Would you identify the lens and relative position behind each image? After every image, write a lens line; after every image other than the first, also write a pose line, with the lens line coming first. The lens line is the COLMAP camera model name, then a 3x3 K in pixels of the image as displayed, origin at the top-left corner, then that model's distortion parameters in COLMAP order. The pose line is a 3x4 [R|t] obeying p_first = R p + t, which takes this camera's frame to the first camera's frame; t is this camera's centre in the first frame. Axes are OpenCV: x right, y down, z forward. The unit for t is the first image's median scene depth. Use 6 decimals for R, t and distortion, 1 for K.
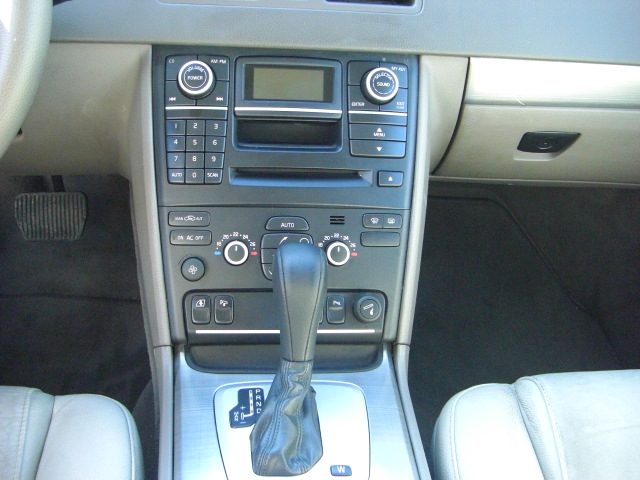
lens RADIAL K [[724.9, 0, 326.1], [0, 724.9, 218.6], [0, 0, 1]] dist [-0.130427, 0.000000]
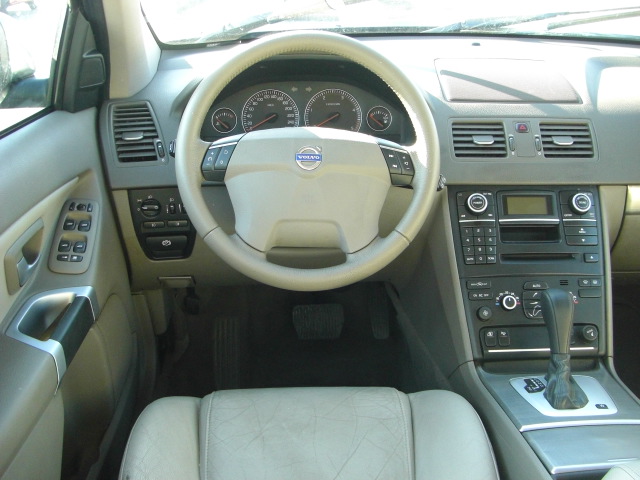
lens RADIAL K [[724.9, 0, 318.0], [0, 724.9, 234.4], [0, 0, 1]] dist [-0.130427, 0.000000]
pose [[0.995920, -0.053101, -0.072961, -0.428024], [0.034167, 0.970231, -0.239759, 0.271881], [0.083521, 0.236288, 0.968087, -0.674060]]
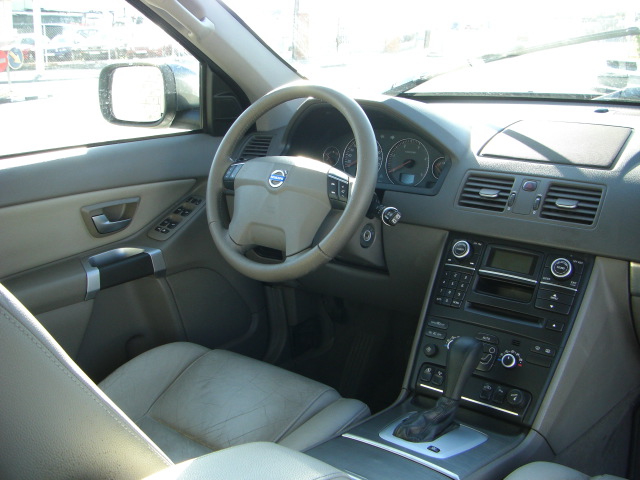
lens RADIAL K [[724.9, 0, 322.1], [0, 724.9, 240.9], [0, 0, 1]] dist [-0.130427, 0.000000]
pose [[0.713248, 0.096158, -0.694284, 0.808205], [-0.335965, 0.916241, -0.218243, 0.292792], [0.615146, 0.388917, 0.685813, -0.465615]]
